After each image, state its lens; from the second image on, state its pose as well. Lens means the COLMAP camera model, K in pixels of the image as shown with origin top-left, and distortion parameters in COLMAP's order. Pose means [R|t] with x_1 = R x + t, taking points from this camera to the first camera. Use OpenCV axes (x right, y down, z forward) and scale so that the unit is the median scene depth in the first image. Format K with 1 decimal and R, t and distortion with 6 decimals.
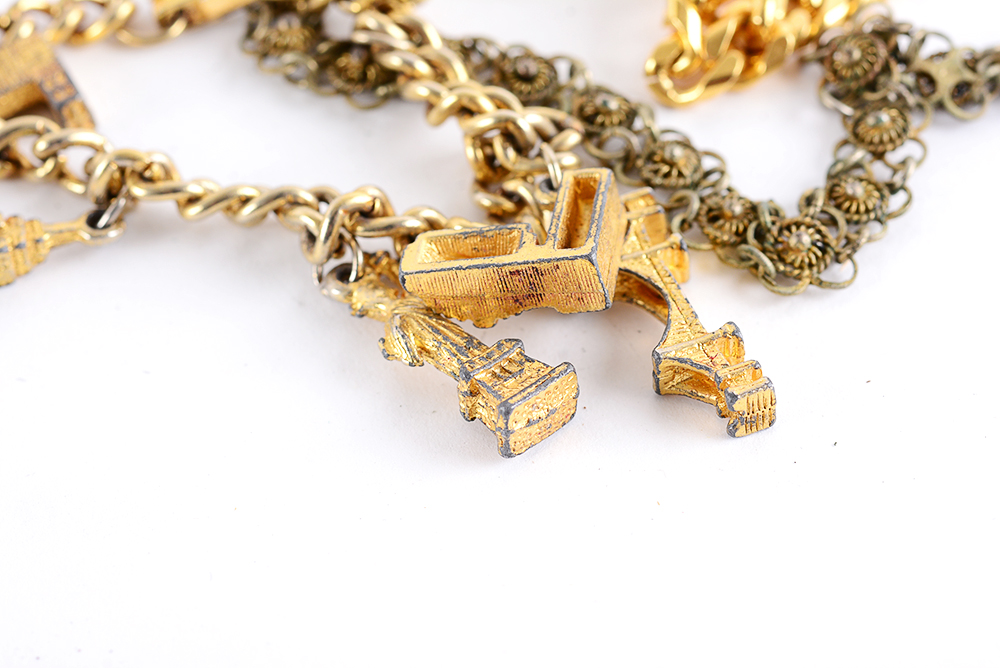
lens RADIAL K [[1773.0, 0, 499.3], [0, 1773.0, 334.3], [0, 0, 1]] dist [-0.015103, 0.000000]
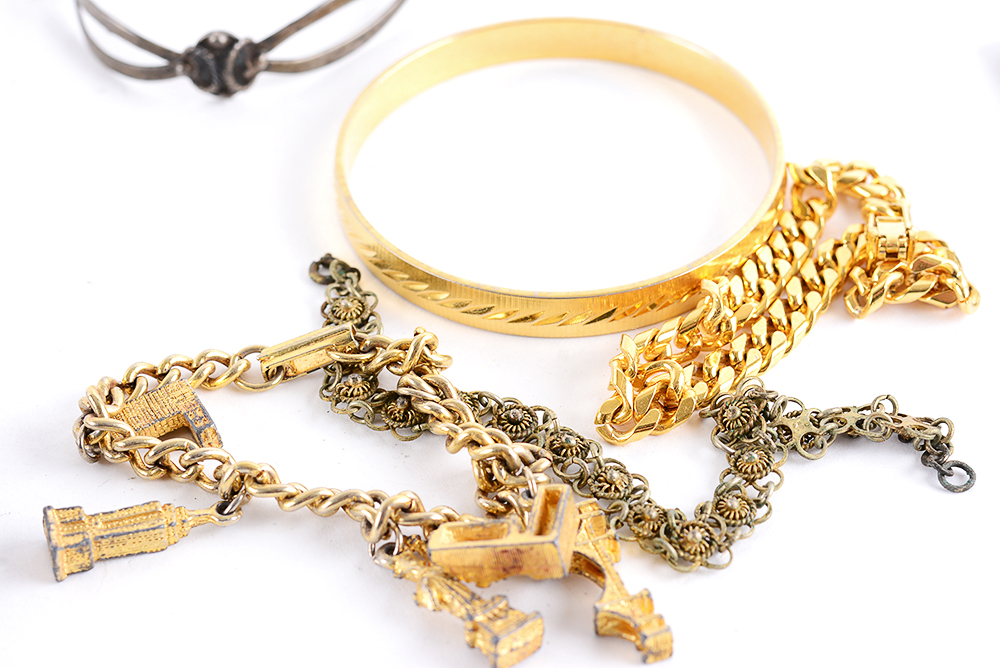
lens RADIAL K [[1773.0, 0, 499.3], [0, 1773.0, 334.2], [0, 0, 1]] dist [-0.015103, 0.000000]
pose [[0.999513, 0.030421, 0.006882, -0.010790], [-0.028761, 0.984327, -0.173993, 0.043509], [-0.012067, 0.173711, 0.984723, -0.493546]]
